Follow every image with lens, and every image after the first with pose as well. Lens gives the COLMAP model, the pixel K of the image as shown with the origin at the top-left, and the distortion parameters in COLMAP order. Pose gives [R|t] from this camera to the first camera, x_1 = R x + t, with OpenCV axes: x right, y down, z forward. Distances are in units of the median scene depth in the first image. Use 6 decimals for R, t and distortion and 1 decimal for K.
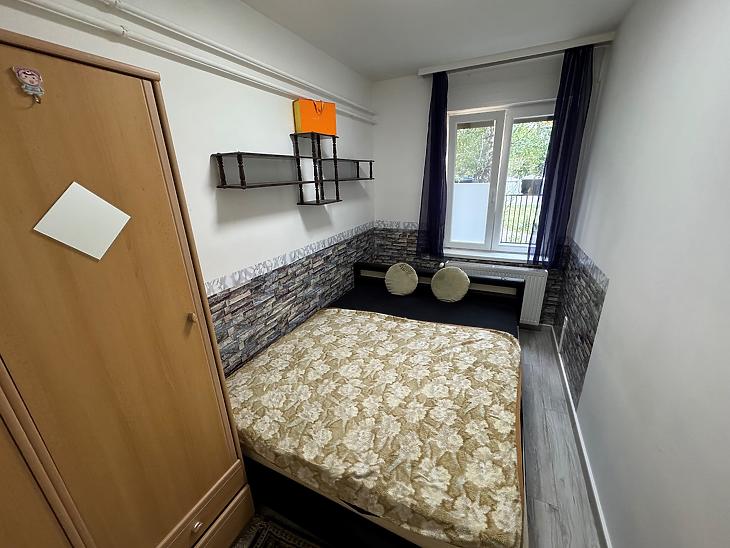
lens RADIAL K [[291.5, 0, 365.6], [0, 291.5, 271.8], [0, 0, 1]] dist [-0.002525, 0.000110]
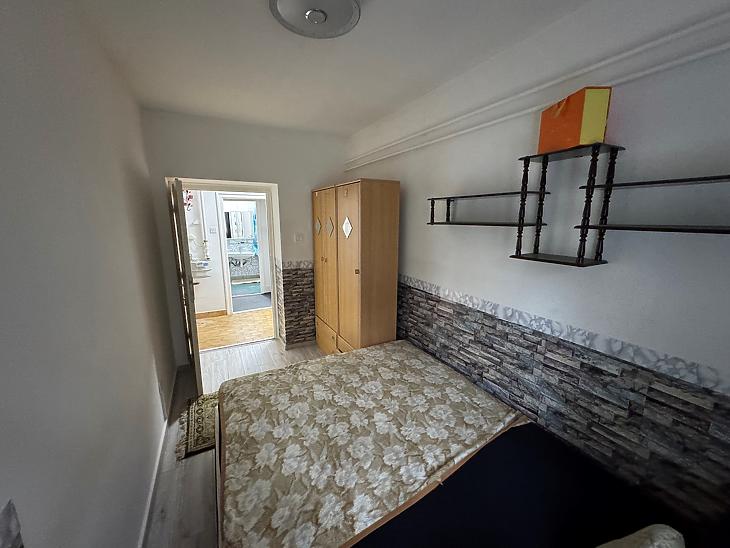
lens RADIAL K [[291.5, 0, 365.0], [0, 291.5, 273.7], [0, 0, 1]] dist [-0.002525, 0.000110]
pose [[-0.603528, 0.176917, -0.777467, 0.602105], [-0.238752, 0.890236, 0.387915, -0.375518], [0.760758, 0.419739, -0.495043, 1.079367]]
